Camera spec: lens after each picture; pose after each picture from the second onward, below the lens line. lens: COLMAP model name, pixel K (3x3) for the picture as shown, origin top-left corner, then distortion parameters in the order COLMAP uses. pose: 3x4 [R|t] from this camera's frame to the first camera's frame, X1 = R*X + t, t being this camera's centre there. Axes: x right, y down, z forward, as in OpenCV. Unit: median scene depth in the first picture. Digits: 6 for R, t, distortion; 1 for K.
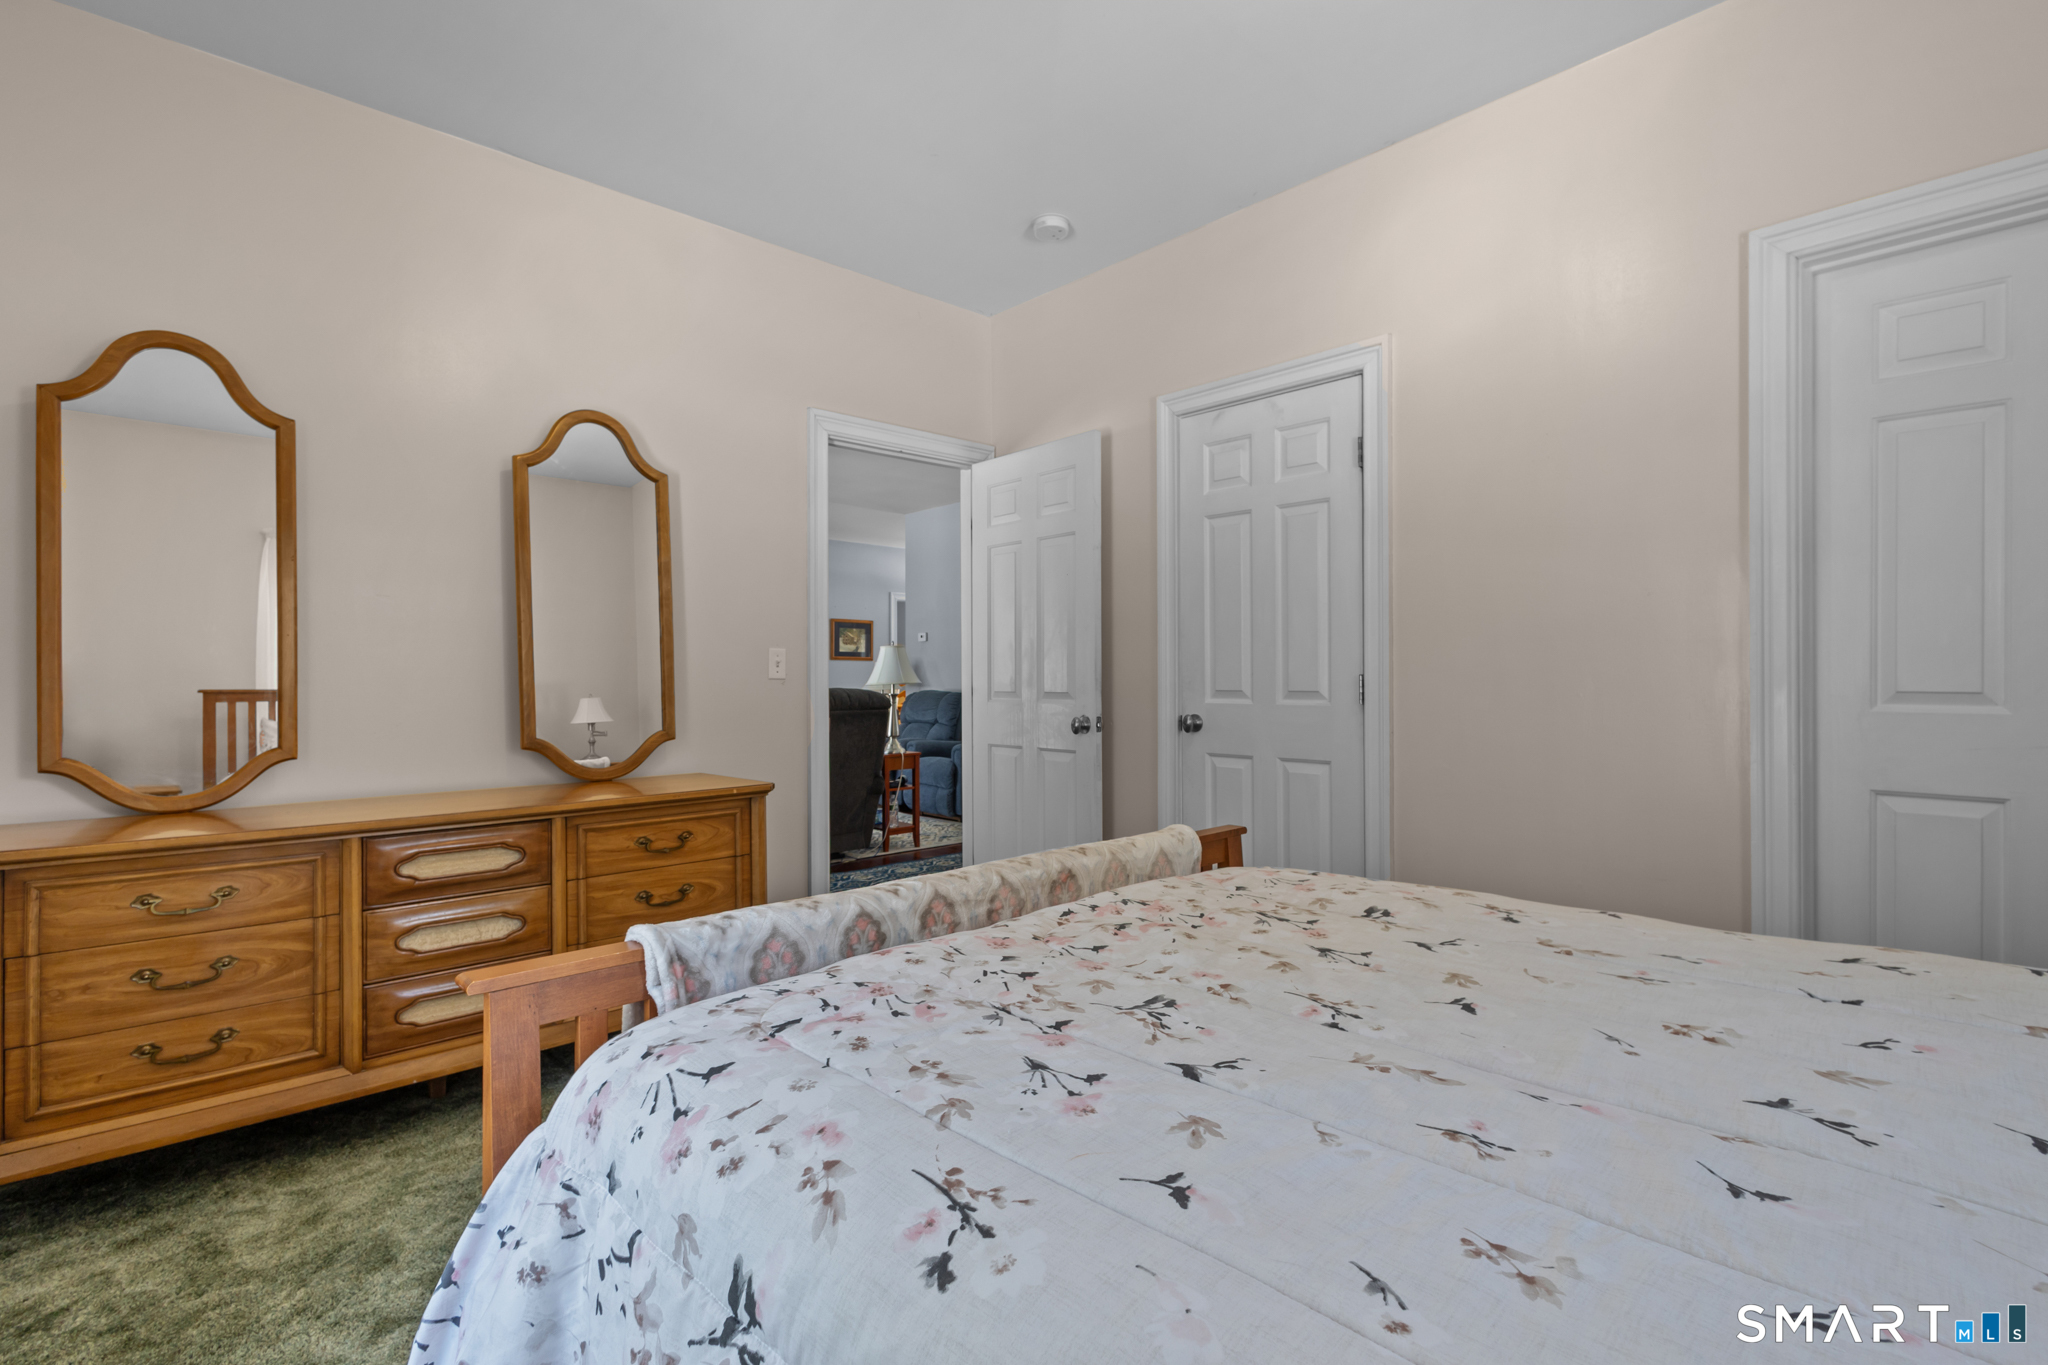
lens RADIAL K [[948.1, 0, 1018.4], [0, 948.1, 675.1], [0, 0, 1]] dist [0.007024, -0.003460]
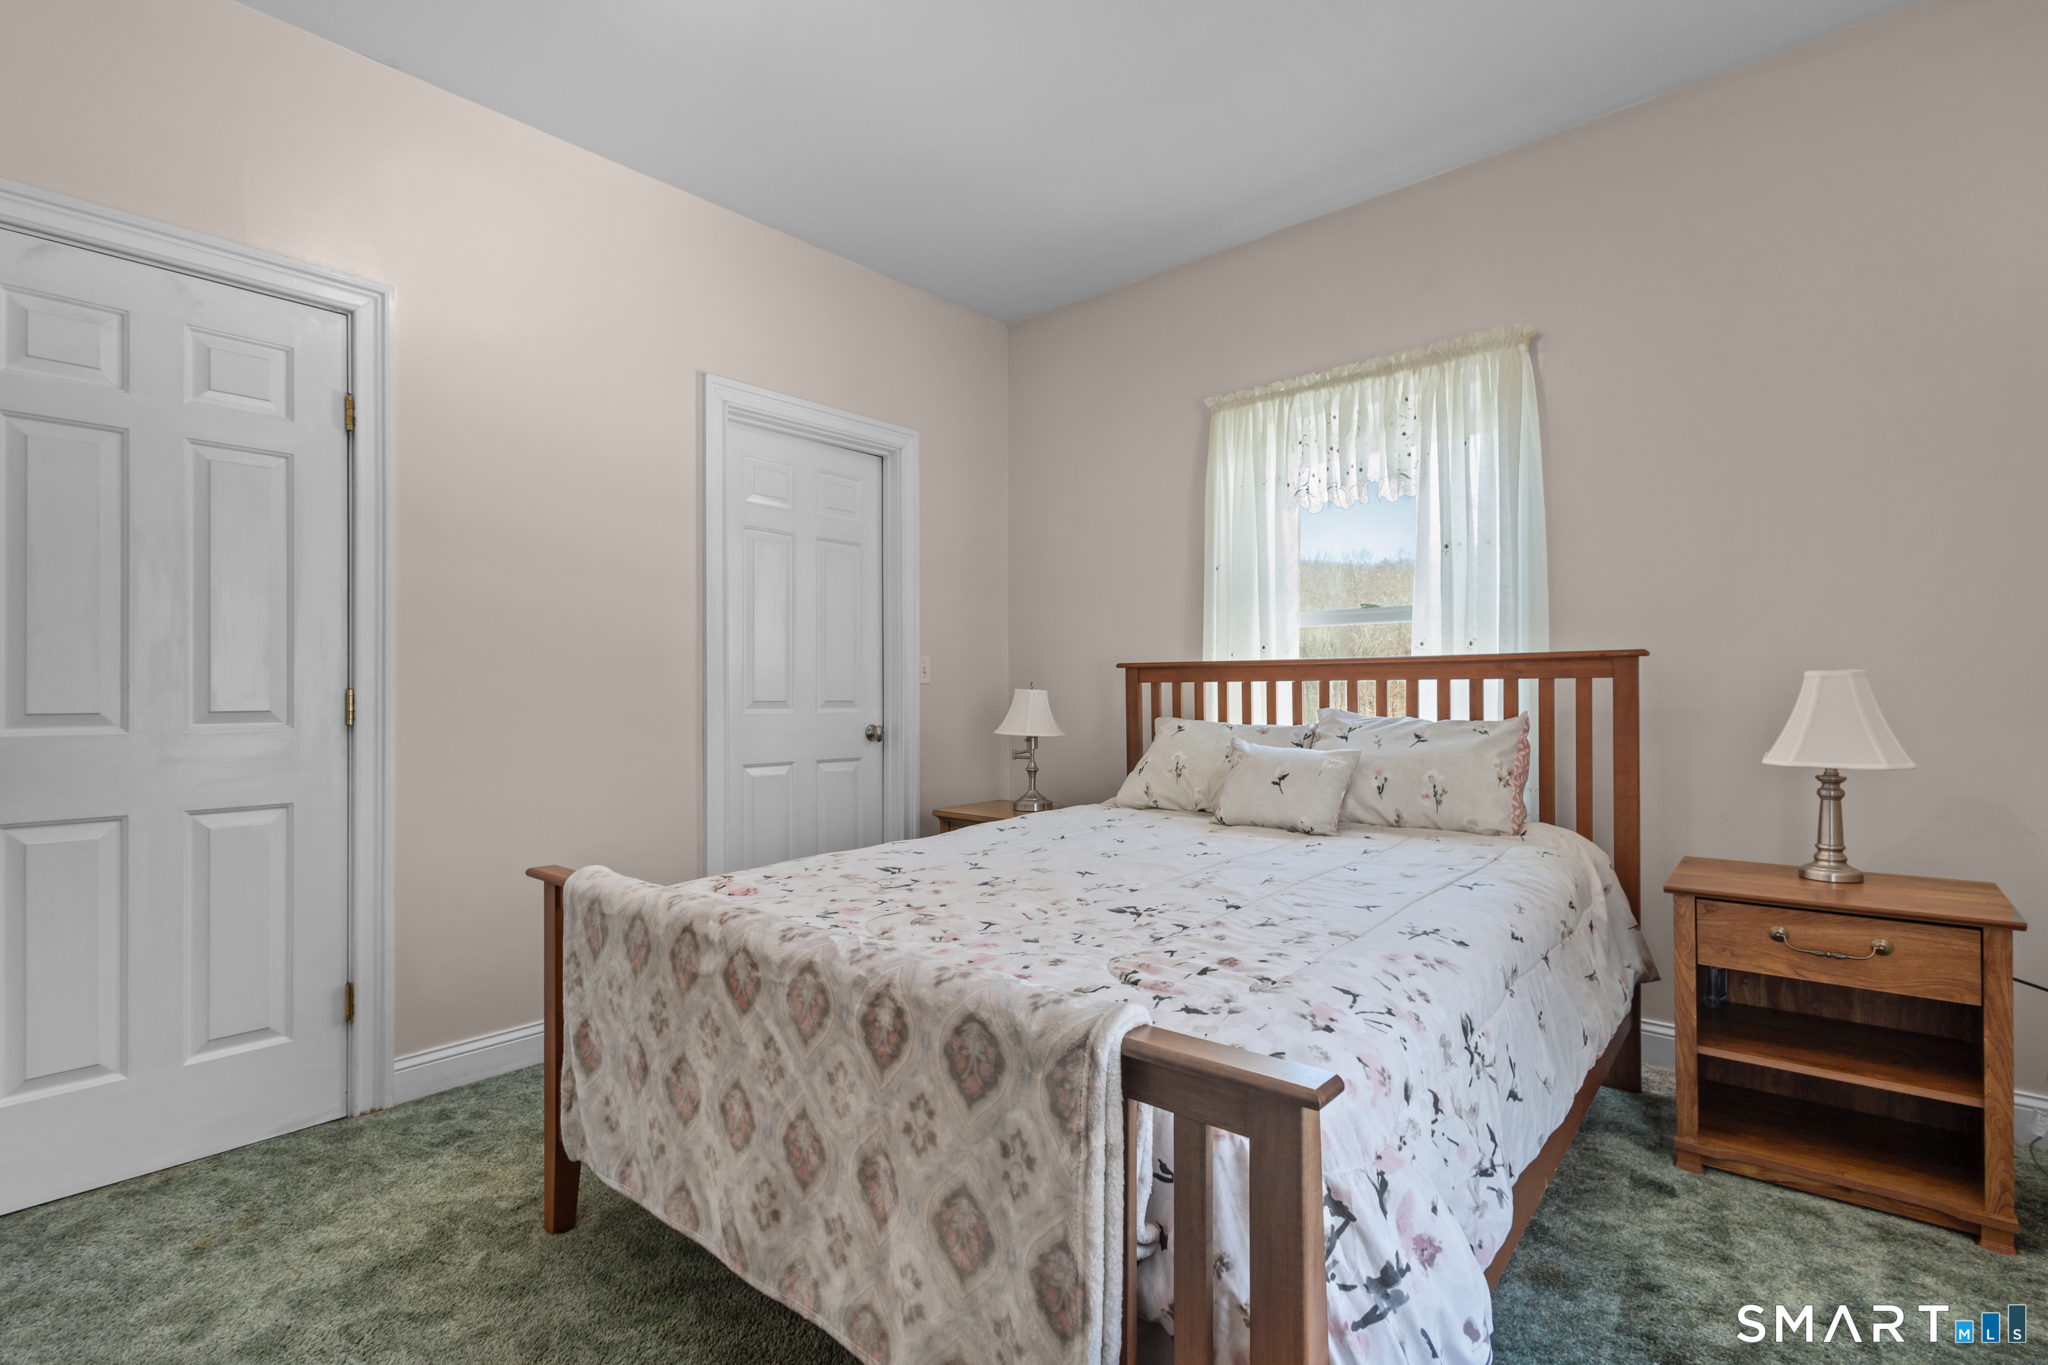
lens RADIAL K [[948.1, 0, 1025.2], [0, 948.1, 691.3], [0, 0, 1]] dist [0.007024, -0.003460]
pose [[-0.107292, 0.006194, 0.994208, -1.385785], [0.000567, 0.999981, -0.006168, 0.020698], [-0.994227, -0.000098, -0.107293, 1.411737]]
